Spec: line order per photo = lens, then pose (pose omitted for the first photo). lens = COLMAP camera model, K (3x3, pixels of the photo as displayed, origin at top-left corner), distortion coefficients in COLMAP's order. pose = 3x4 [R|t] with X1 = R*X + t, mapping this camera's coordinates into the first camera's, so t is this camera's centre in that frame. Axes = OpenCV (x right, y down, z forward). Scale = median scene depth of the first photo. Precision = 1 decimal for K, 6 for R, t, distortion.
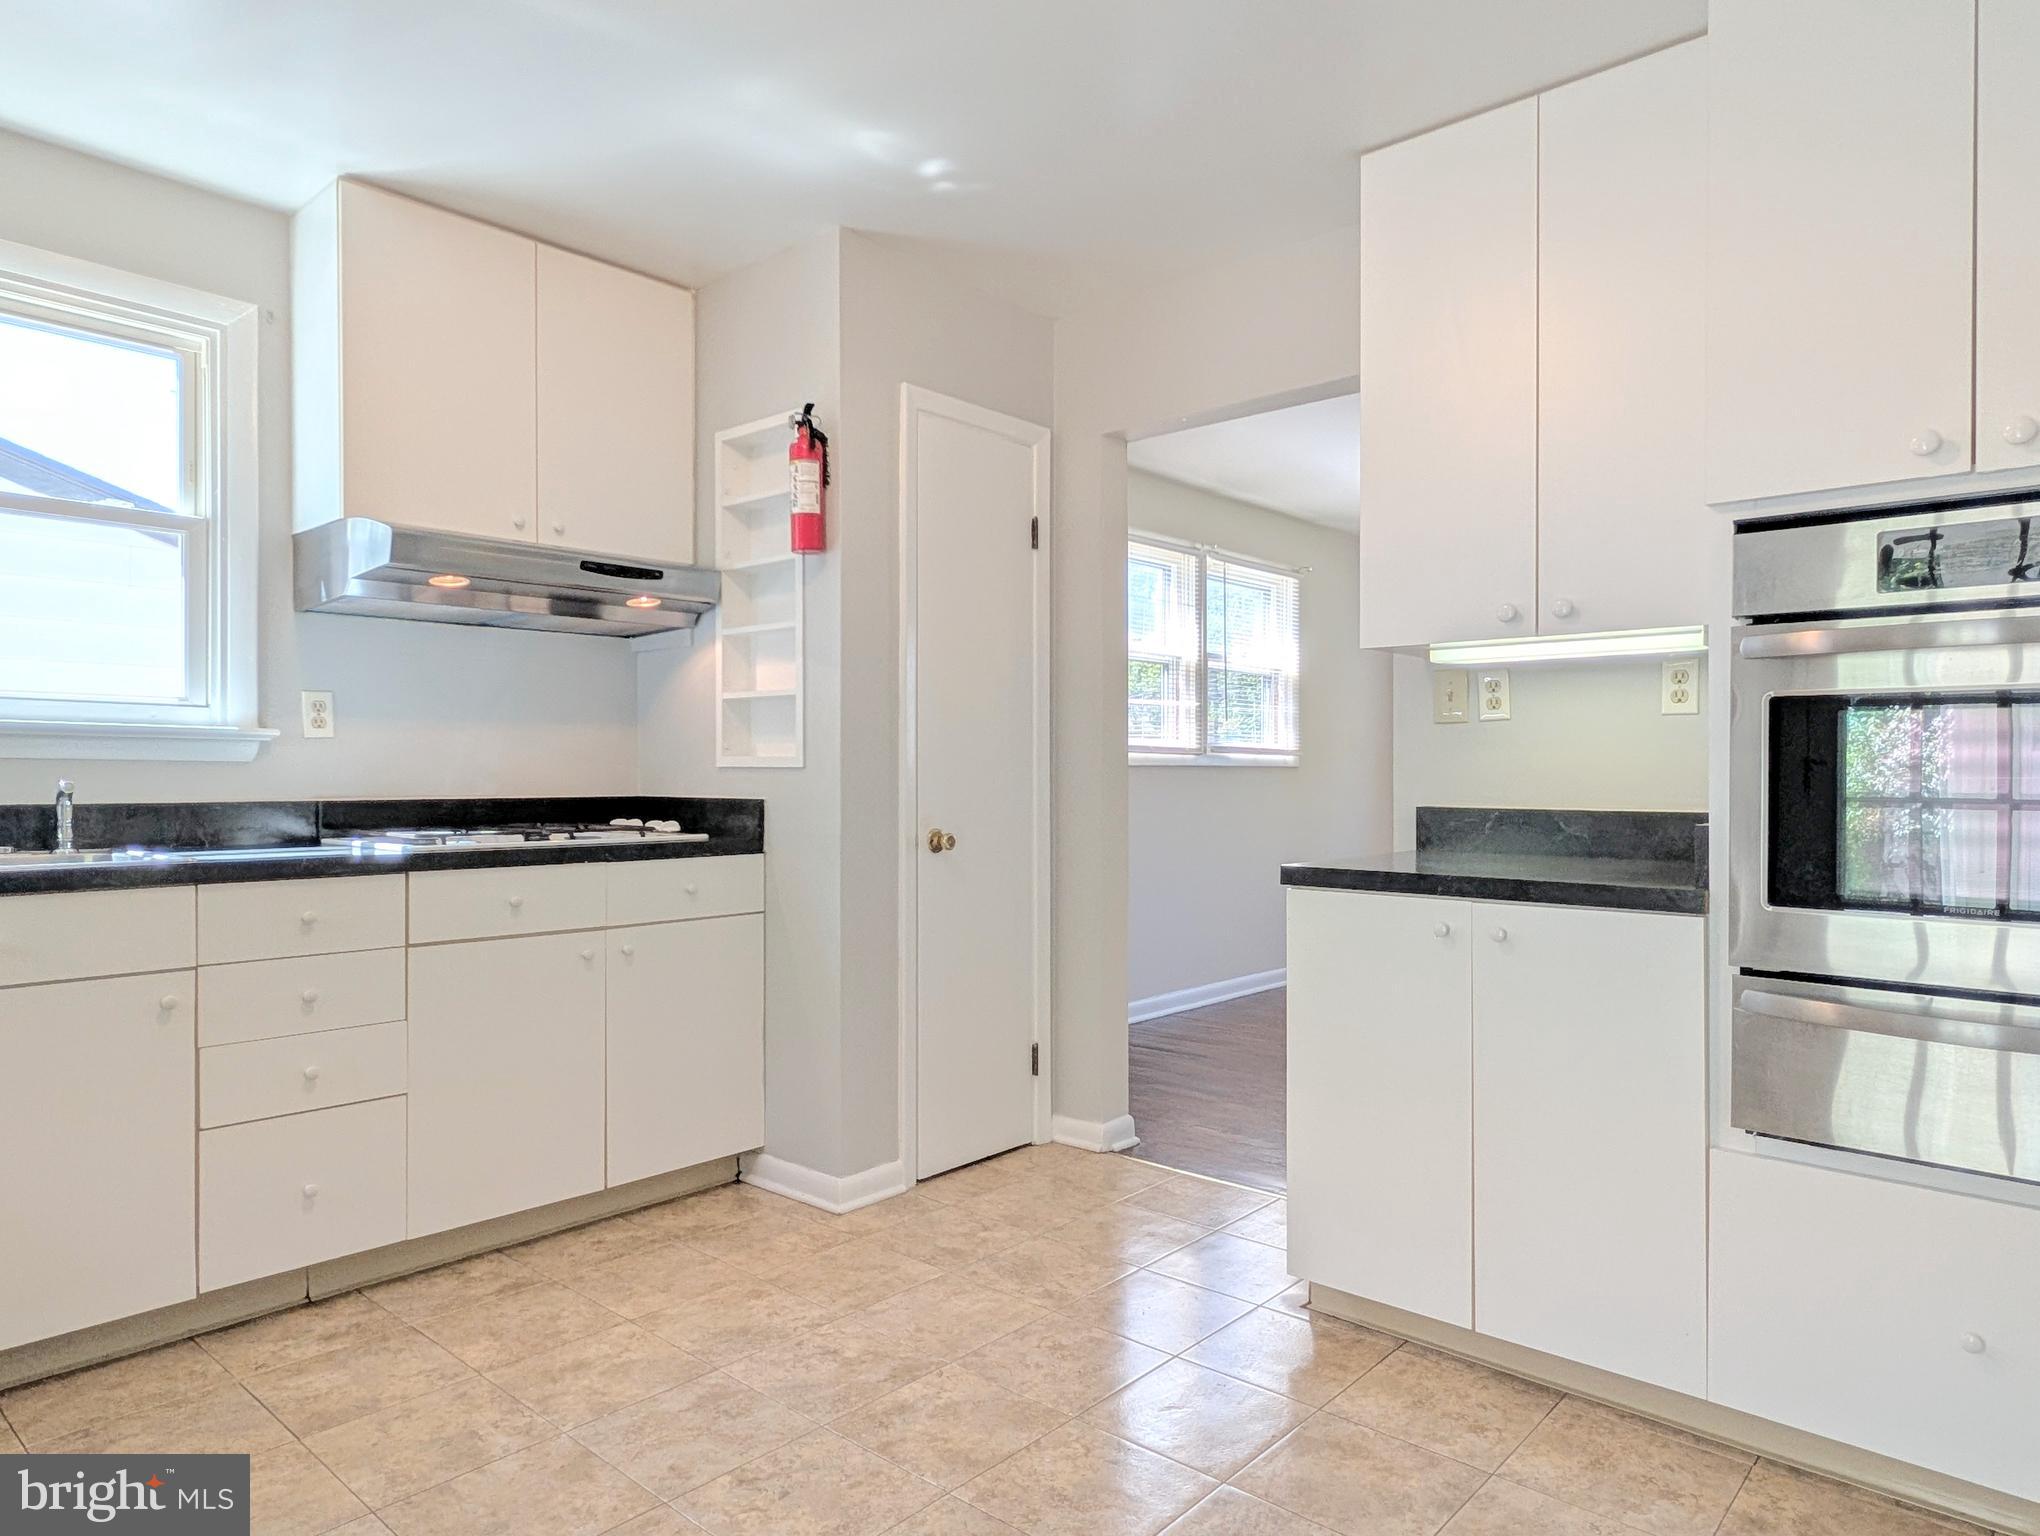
lens RADIAL K [[1269.9, 0, 1020.0], [0, 1269.9, 768.0], [0, 0, 1]] dist [0.000822, 0.000012]
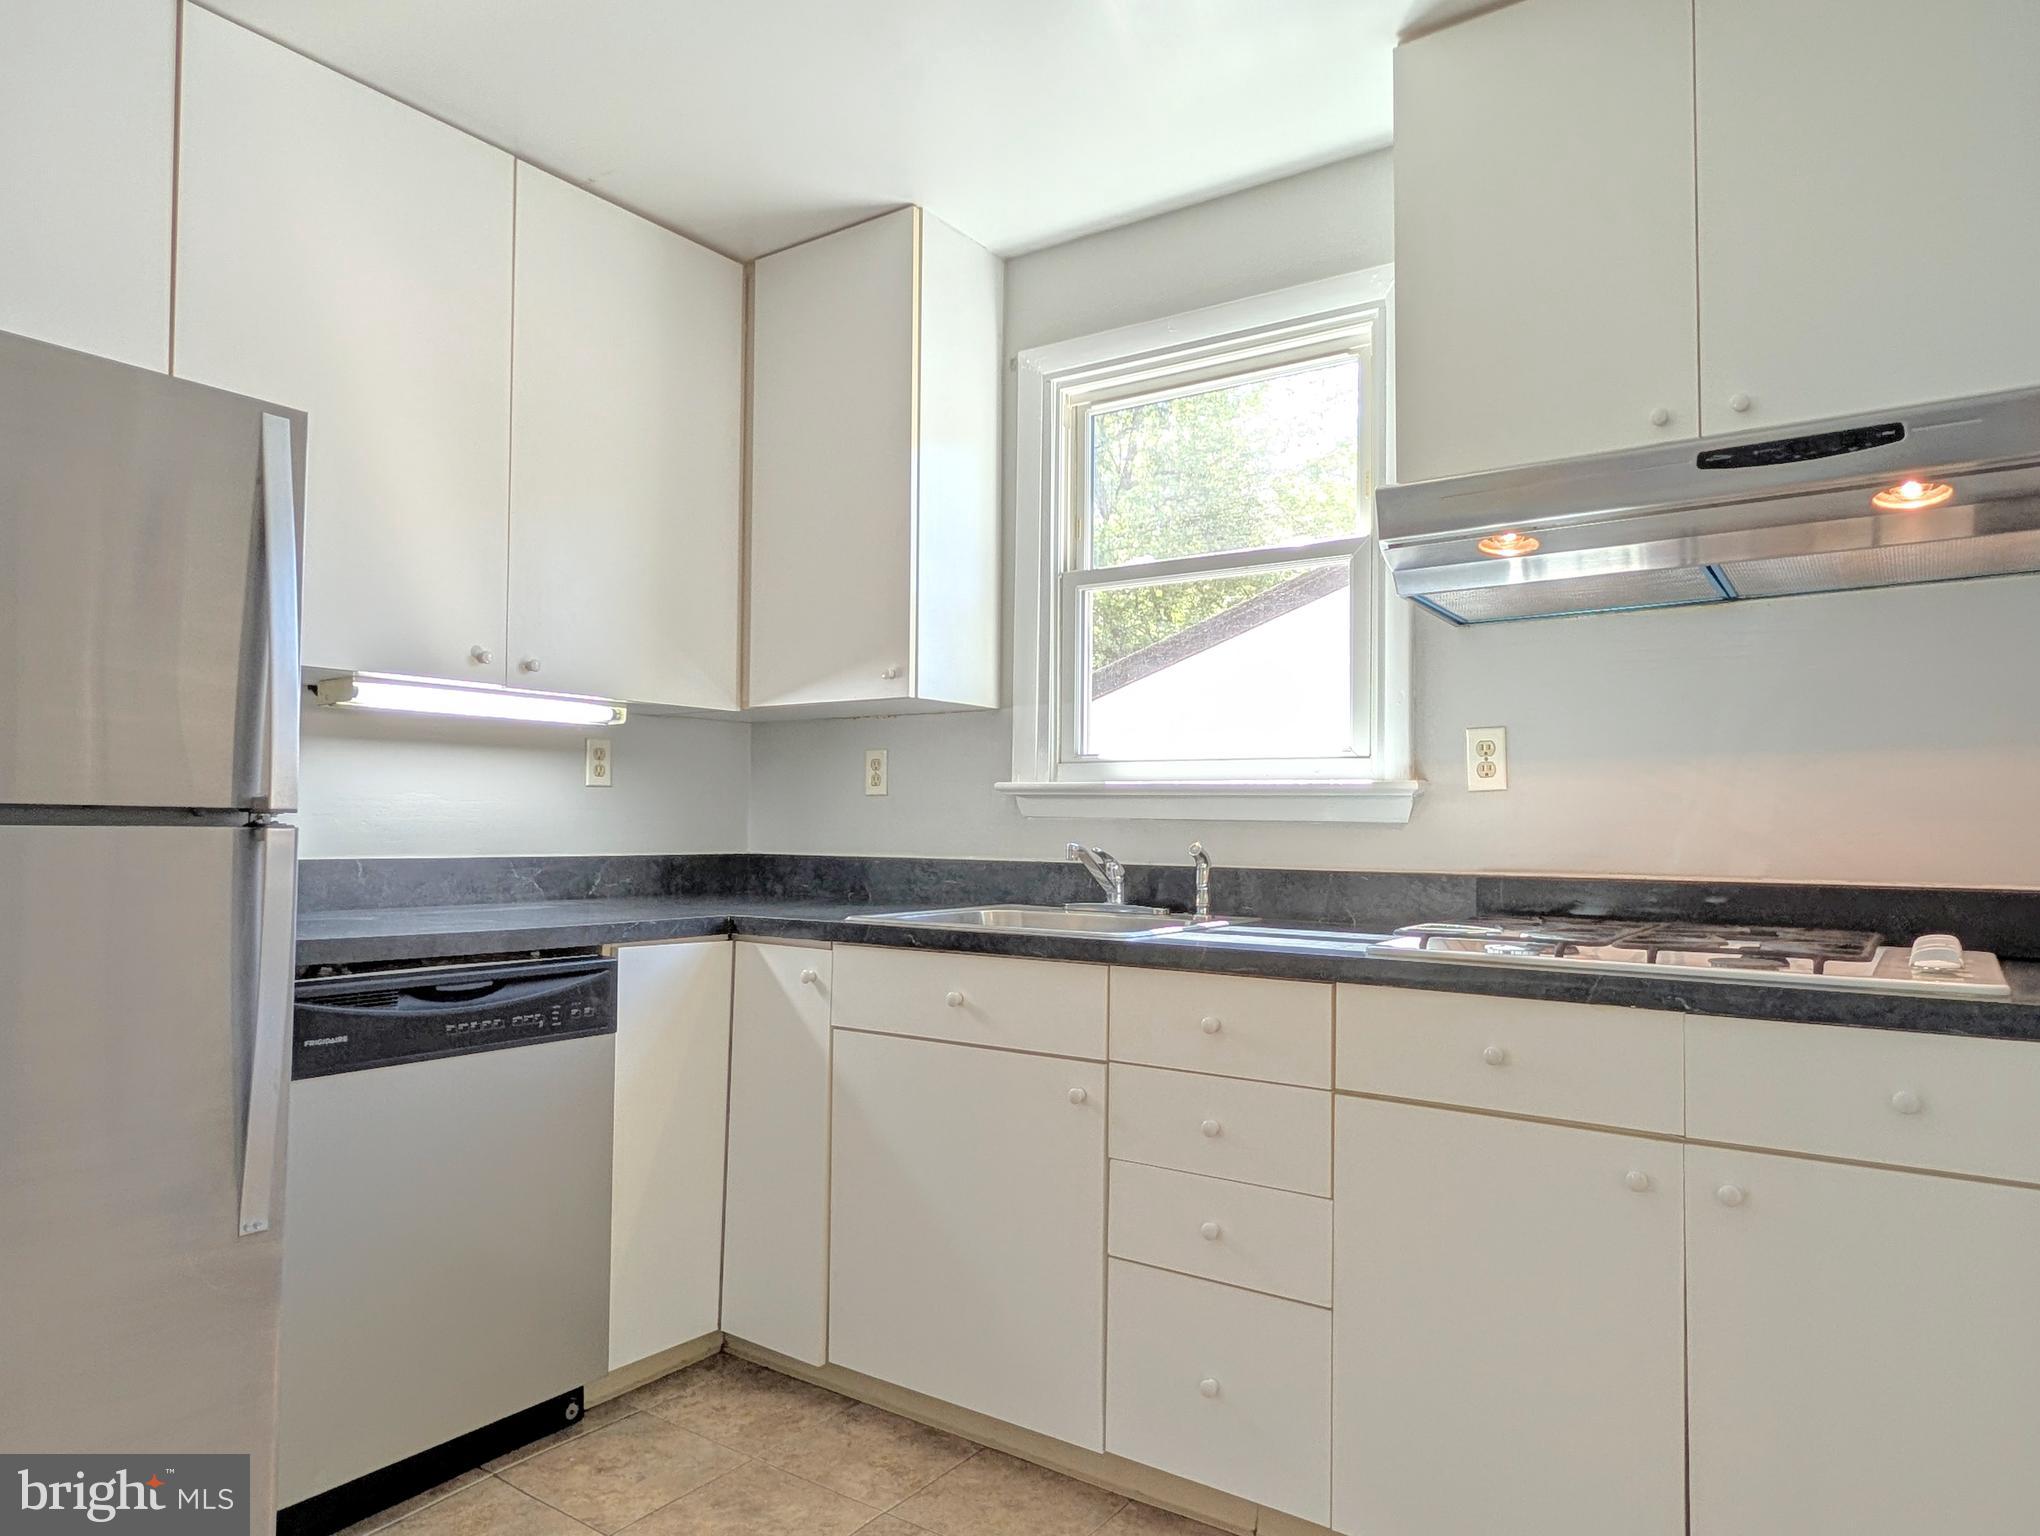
lens RADIAL K [[1291.3, 0, 1030.2], [0, 1291.3, 782.7], [0, 0, 1]] dist [0.000712, 0.000100]
pose [[0.127636, -0.033700, -0.991248, 0.192709], [-0.007228, 0.999364, -0.034906, 0.000024], [0.991795, 0.011620, 0.127311, 0.758626]]
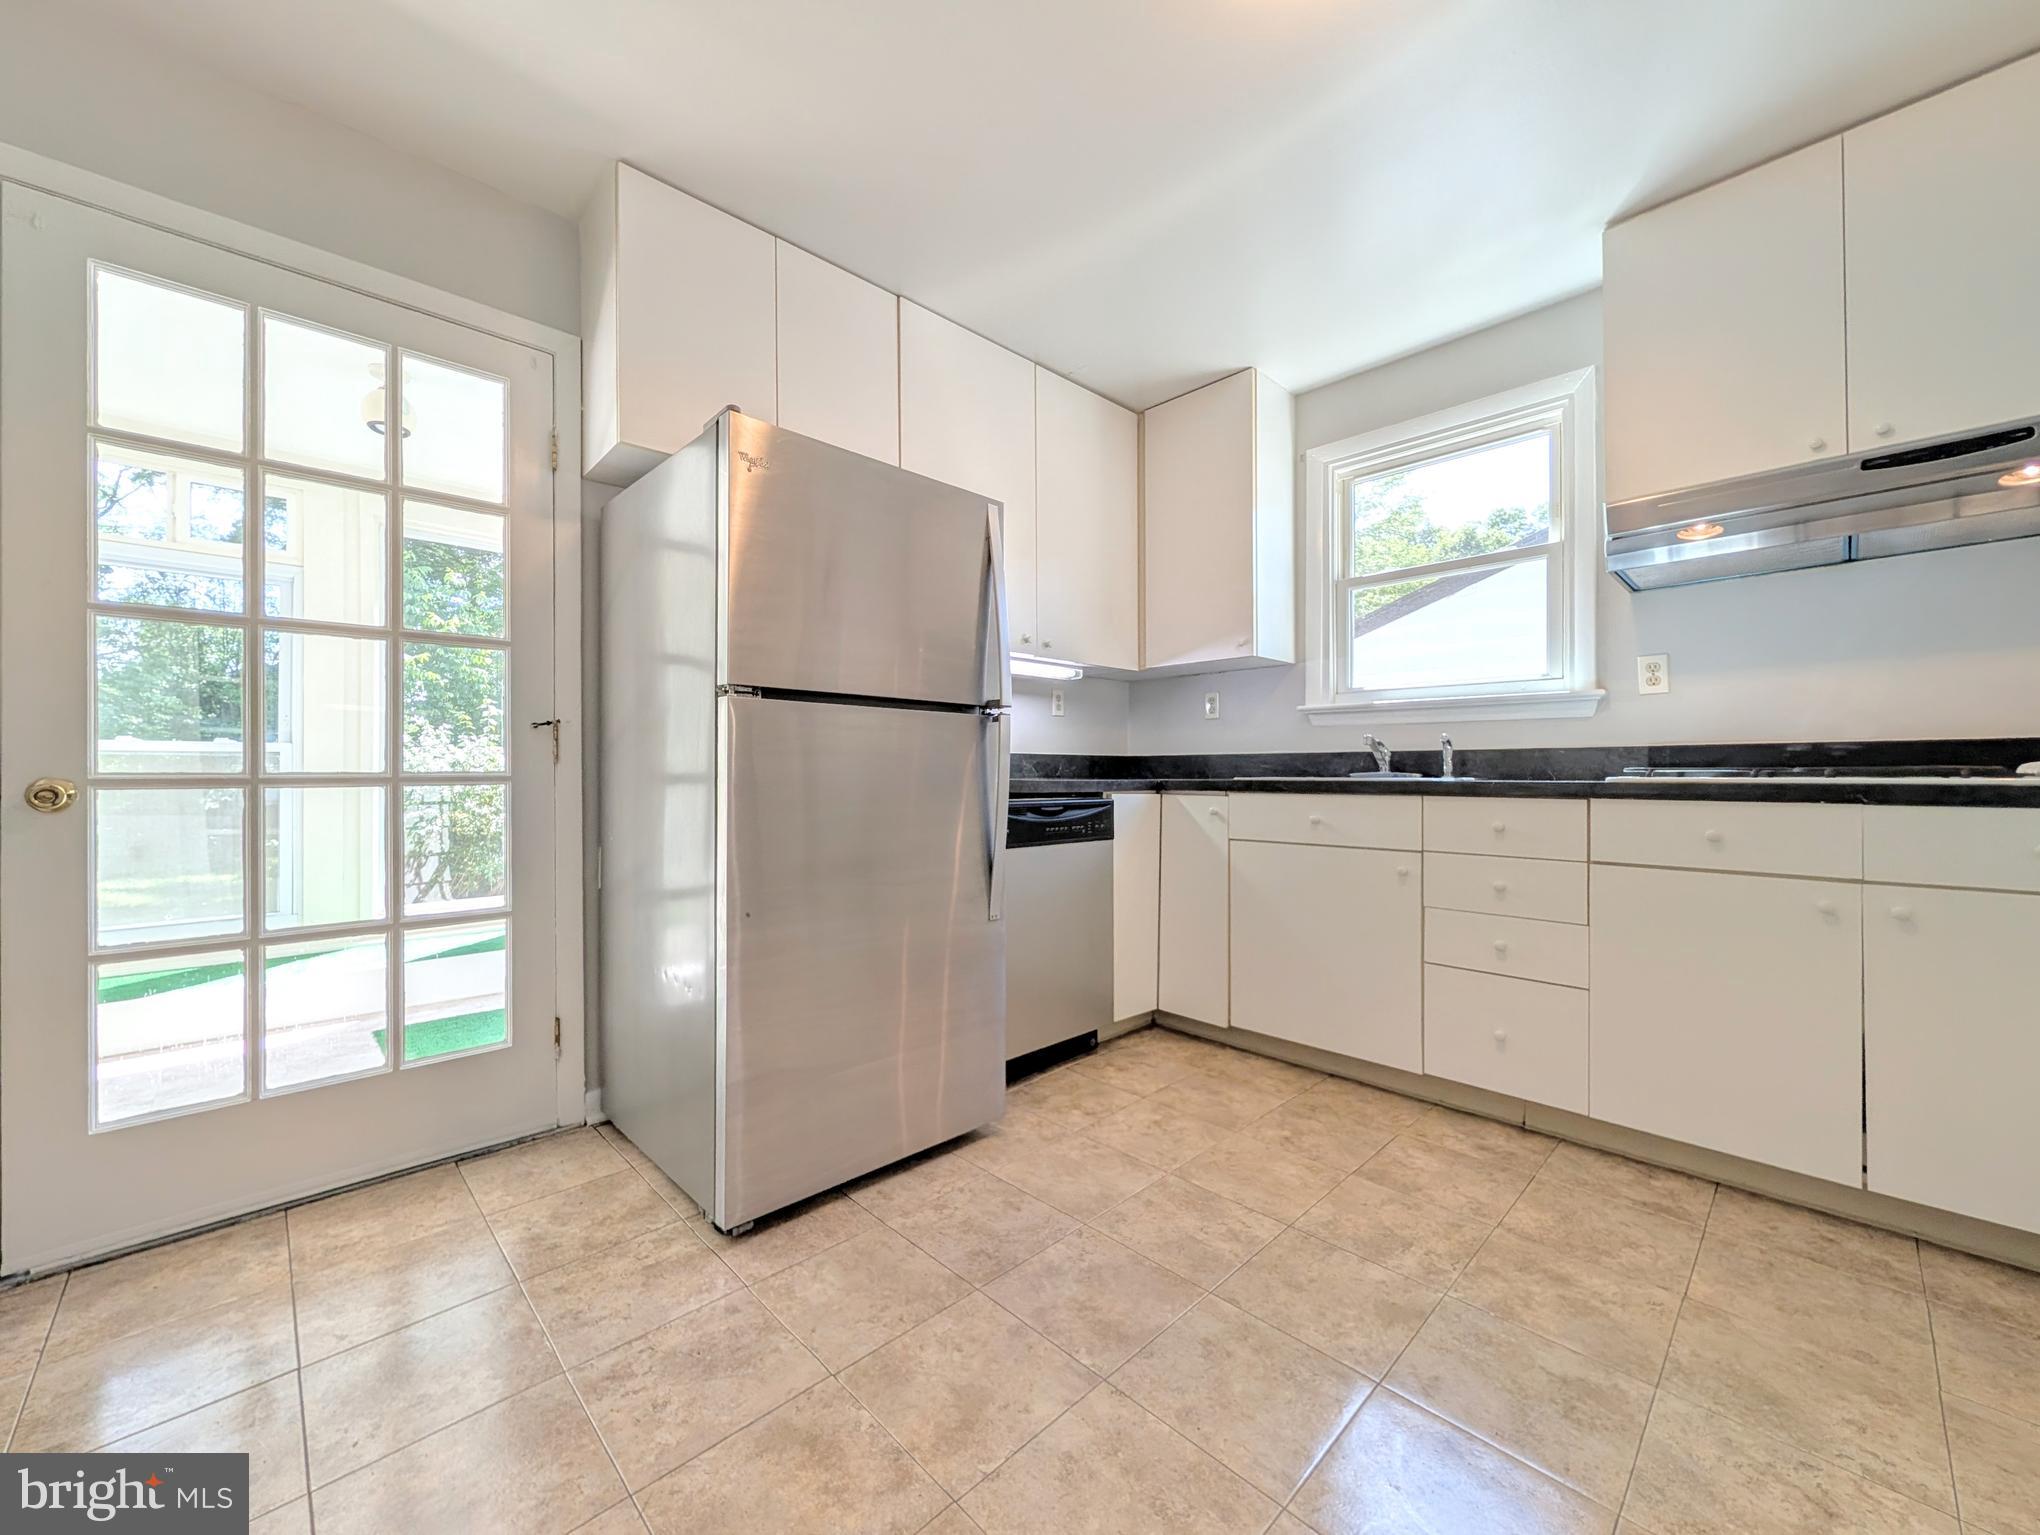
lens RADIAL K [[793.1, 0, 1020.0], [0, 793.1, 767.5], [0, 0, 1]] dist [0.002527, 0.000142]
pose [[-0.067657, -0.005632, -0.997693, 0.278128], [0.002584, 0.999980, -0.005821, 0.057777], [0.997705, -0.002971, -0.067641, 0.540236]]
